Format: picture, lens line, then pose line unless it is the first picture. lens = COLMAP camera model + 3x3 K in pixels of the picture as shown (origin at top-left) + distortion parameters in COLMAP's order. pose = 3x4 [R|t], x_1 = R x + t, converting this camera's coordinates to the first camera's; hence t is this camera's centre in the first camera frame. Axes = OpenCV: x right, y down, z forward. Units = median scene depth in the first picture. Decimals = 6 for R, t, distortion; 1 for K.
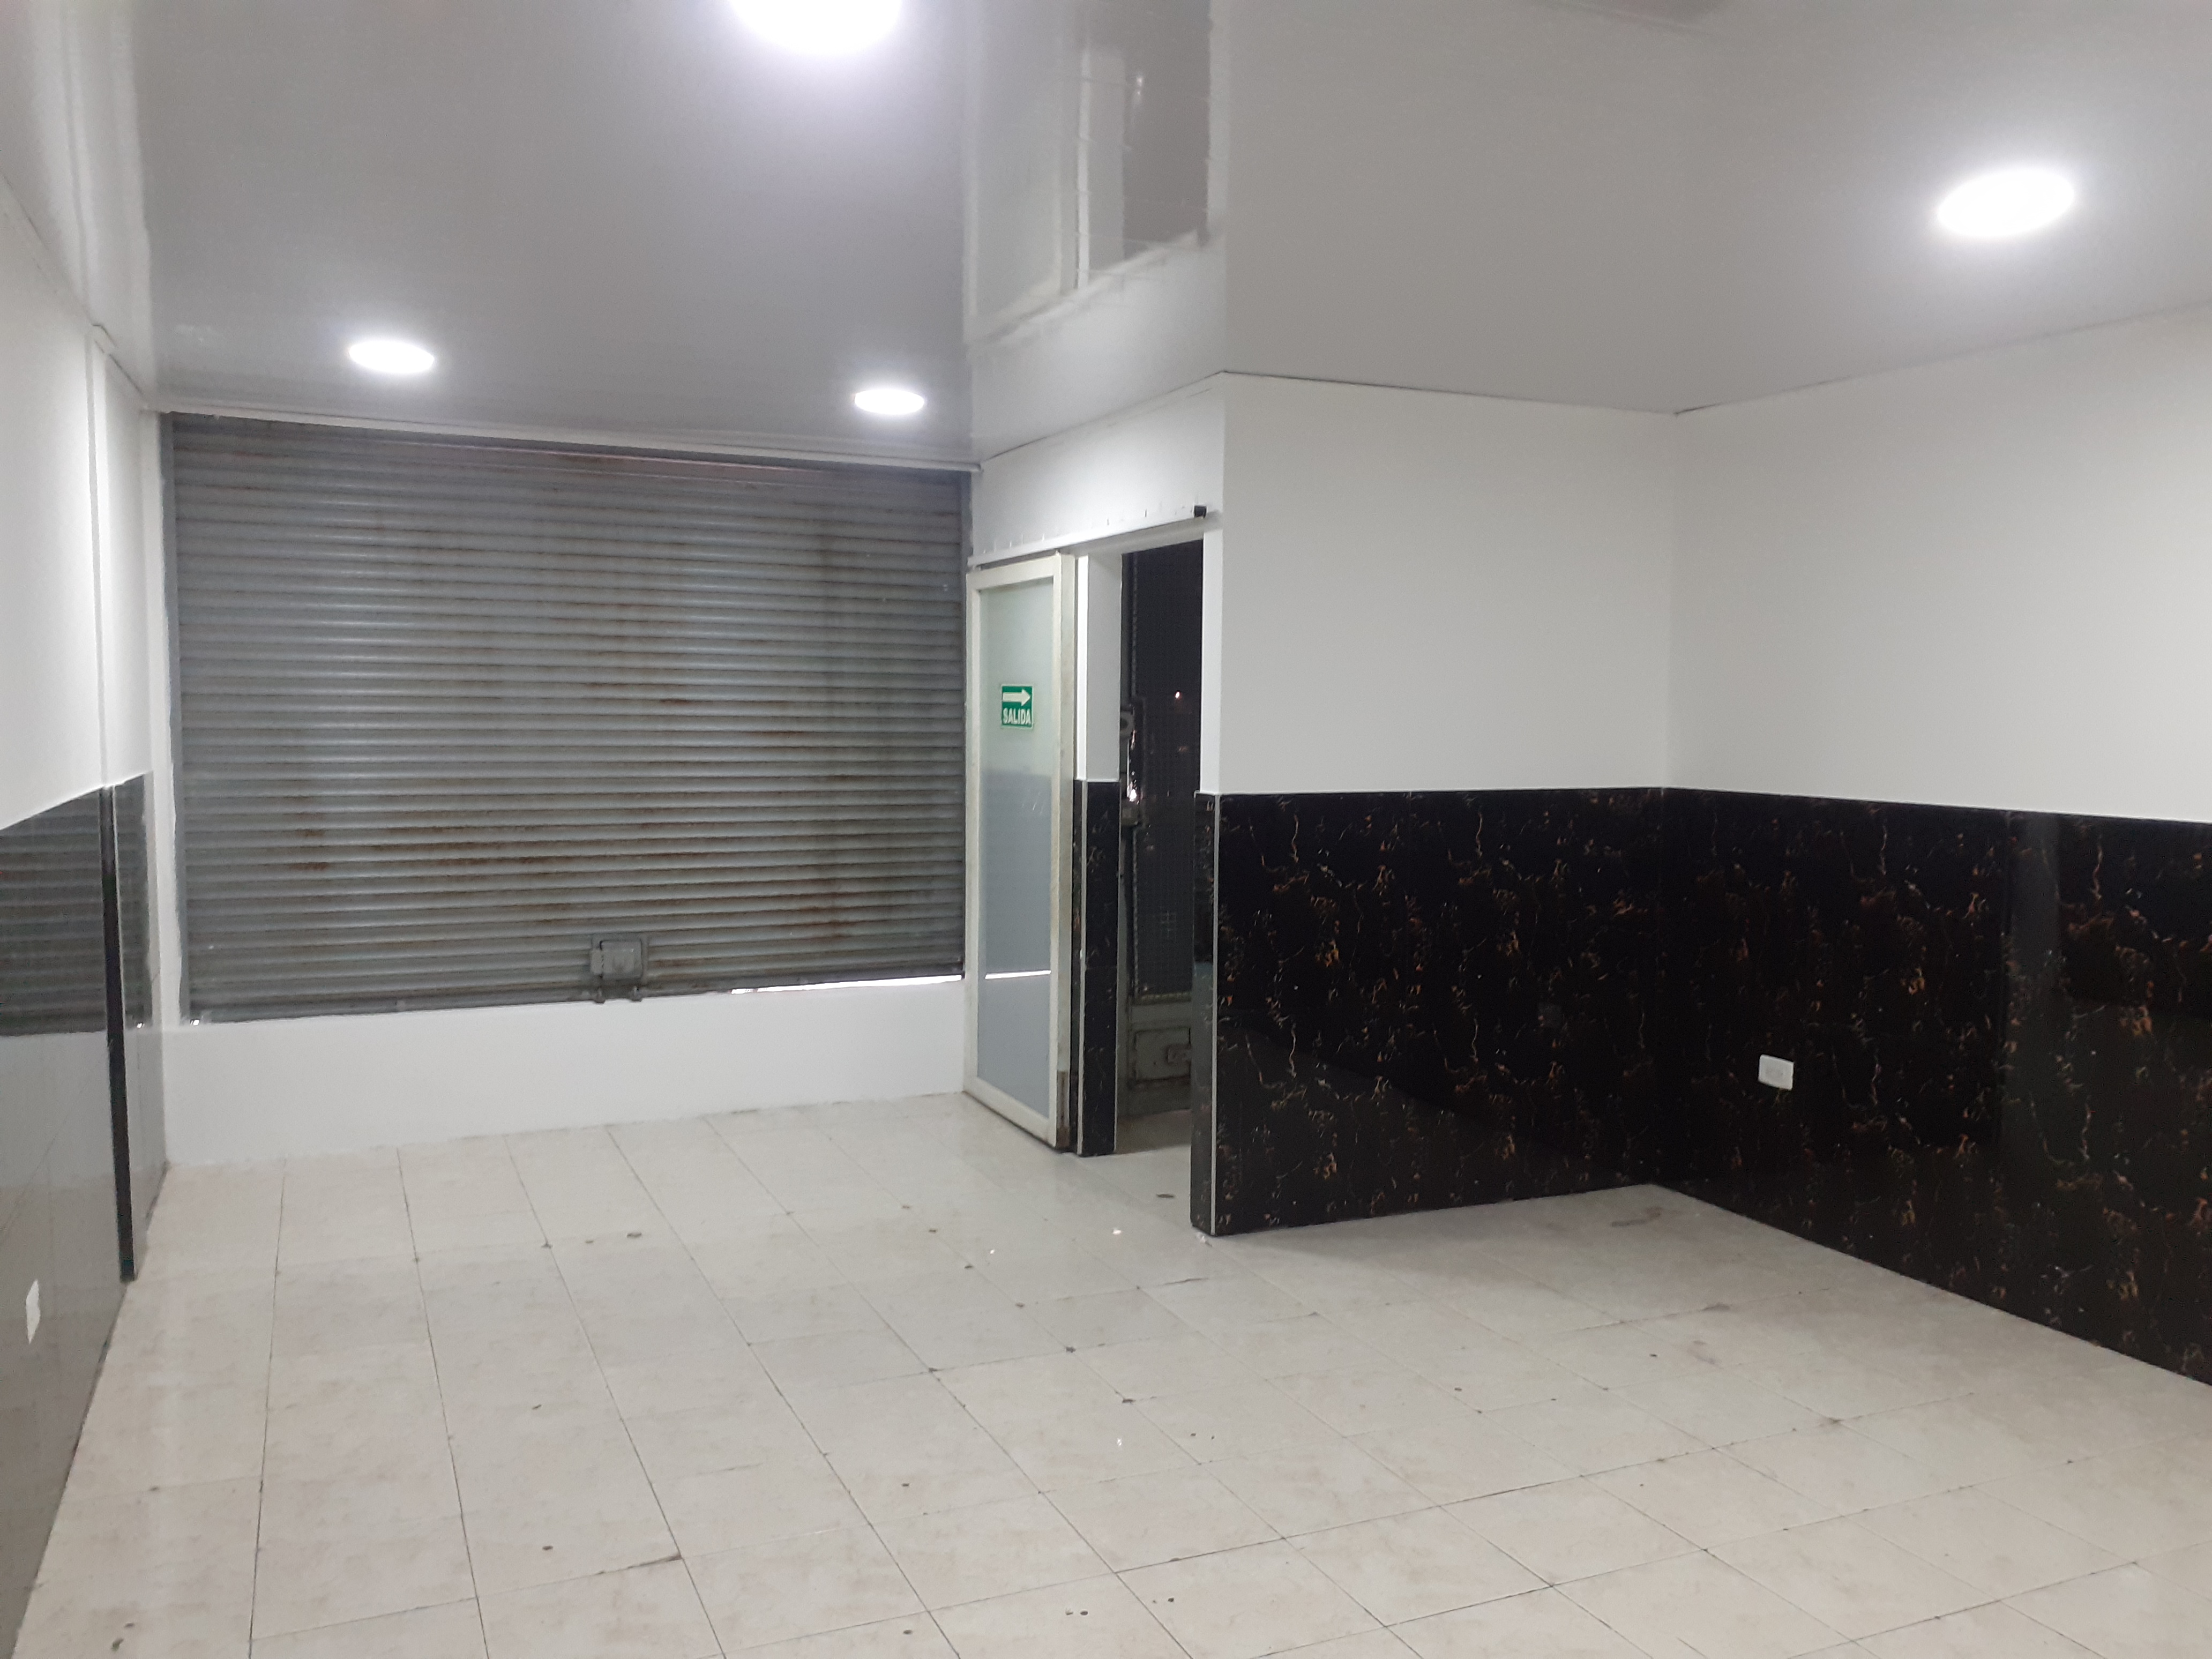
lens RADIAL K [[1748.8, 0, 1139.2], [0, 1748.8, 845.1], [0, 0, 1]] dist [0.175774, -0.403750]
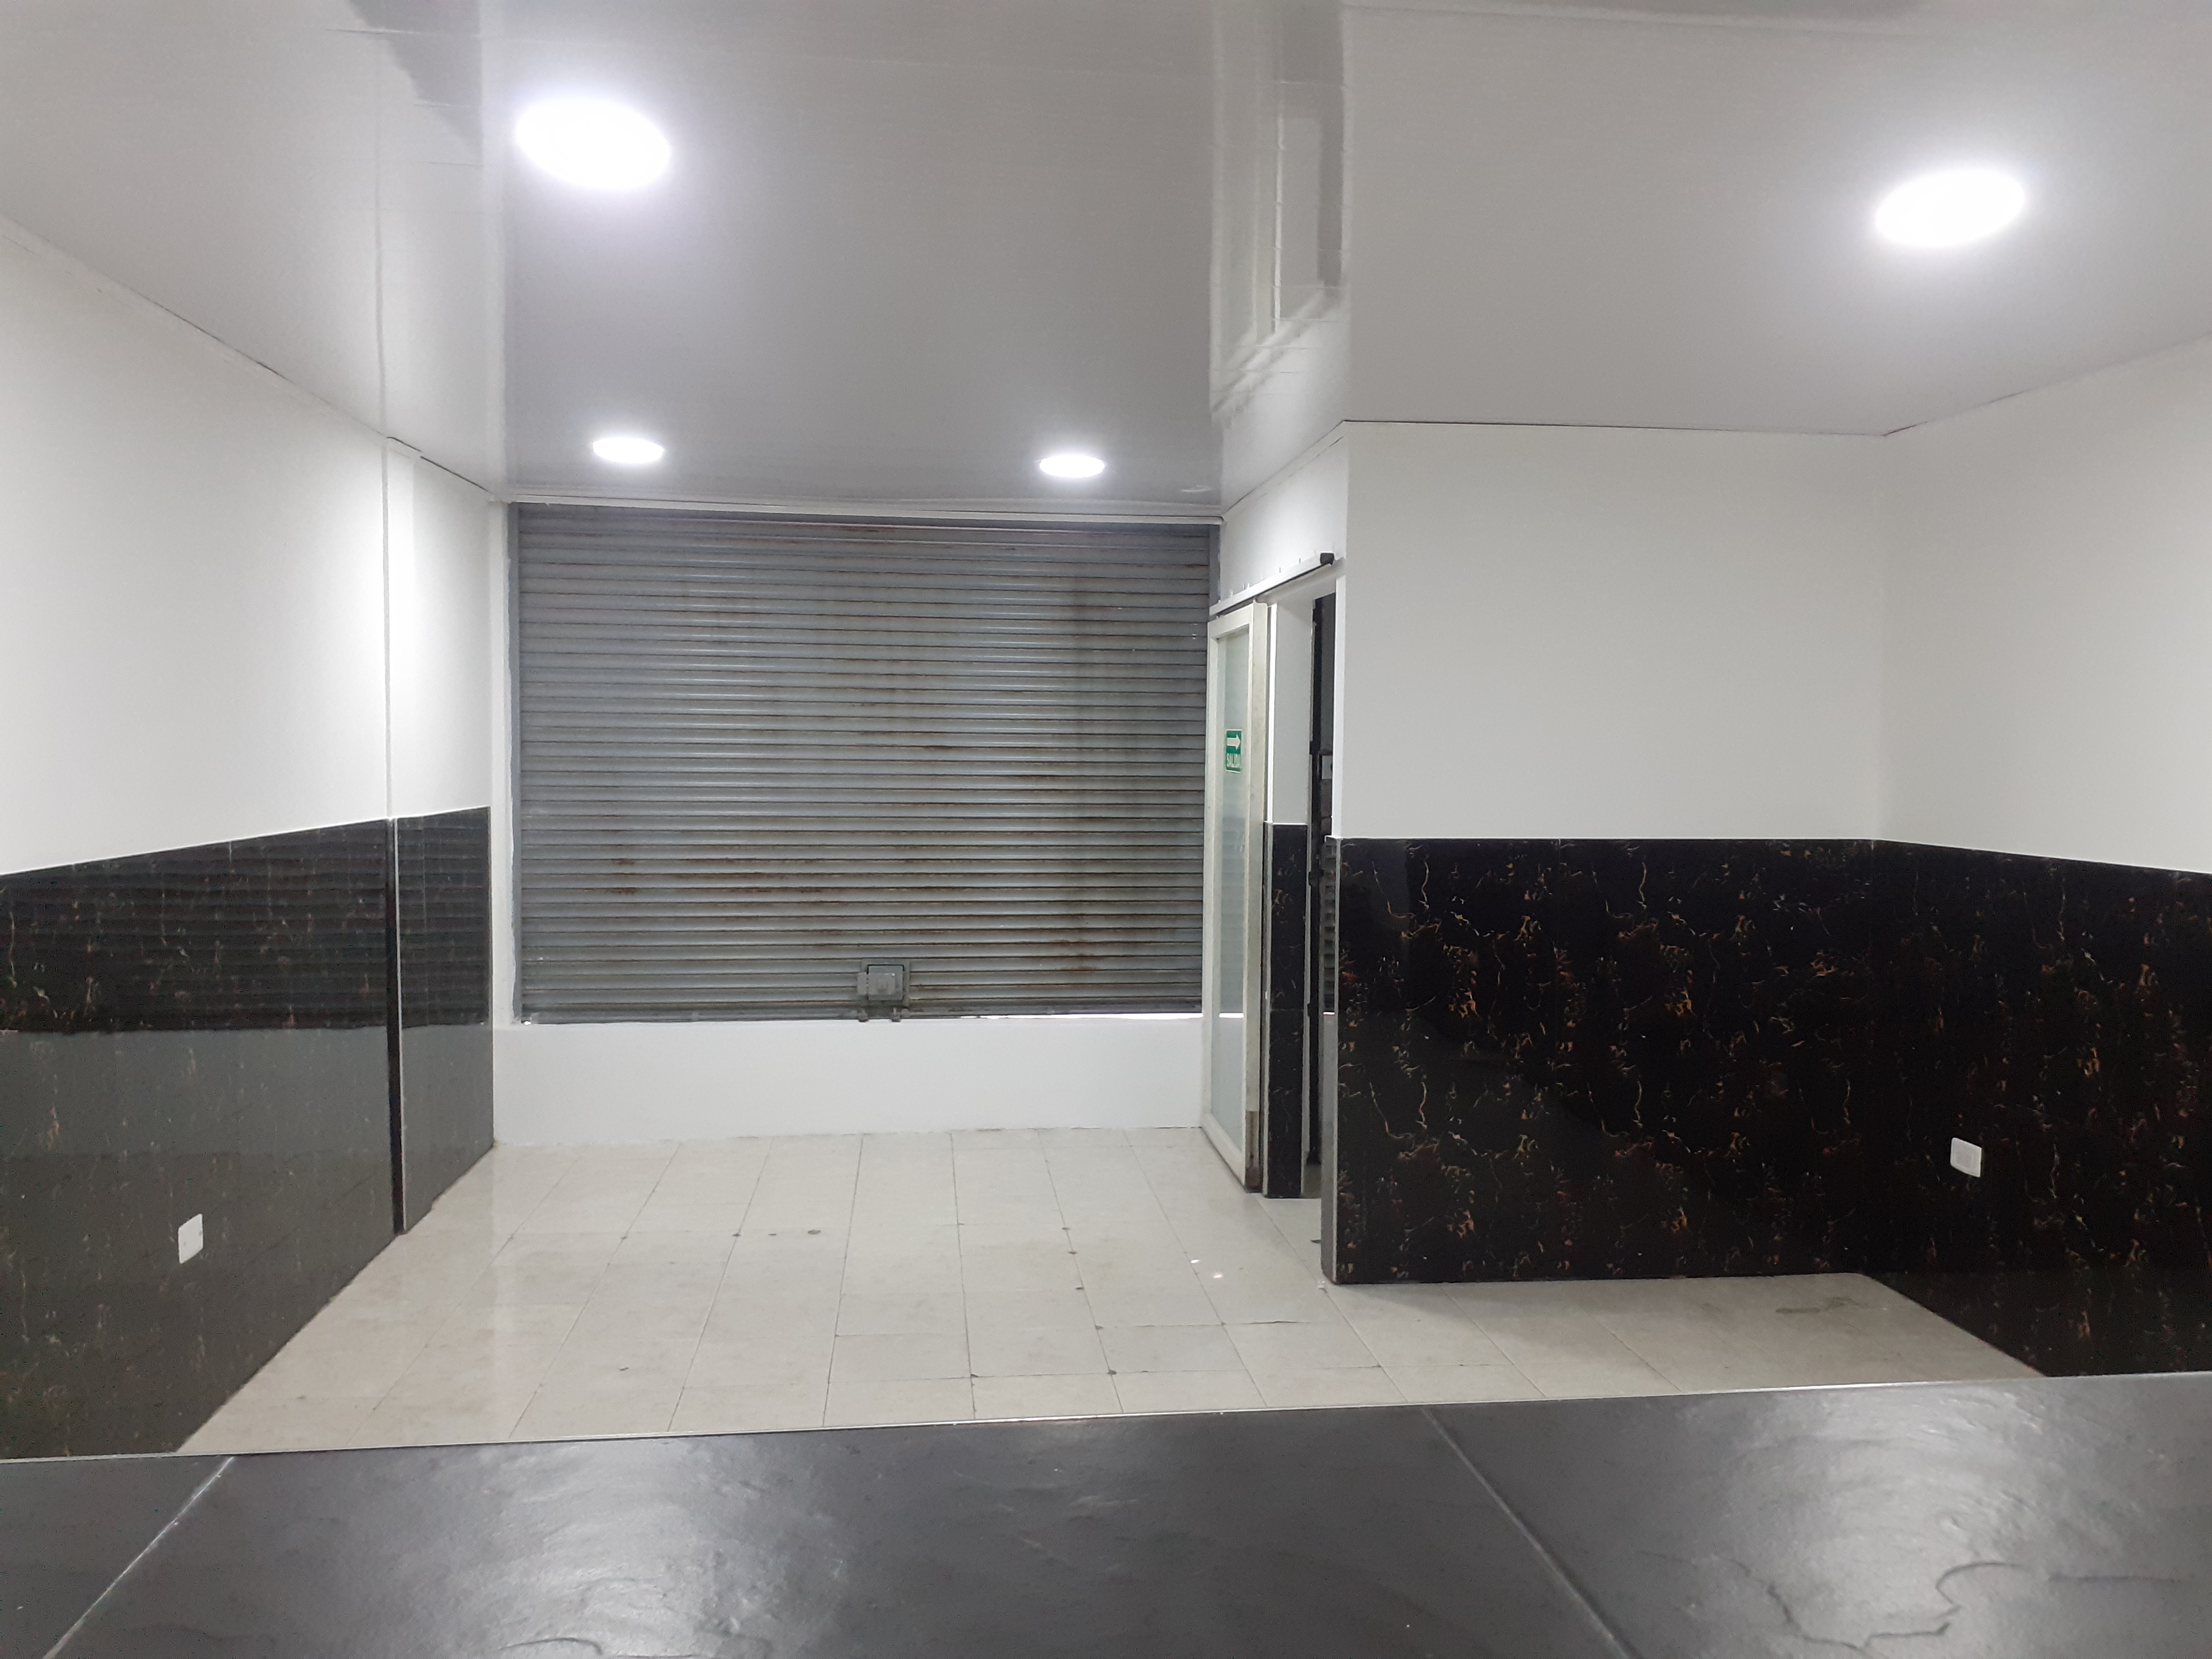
lens RADIAL K [[1748.8, 0, 1139.2], [0, 1748.8, 845.1], [0, 0, 1]] dist [0.175774, -0.403750]
pose [[0.953205, 0.016198, -0.301890, 0.190981], [-0.023401, 0.999521, -0.020259, -0.002127], [0.301417, 0.026376, 0.953127, 0.008314]]
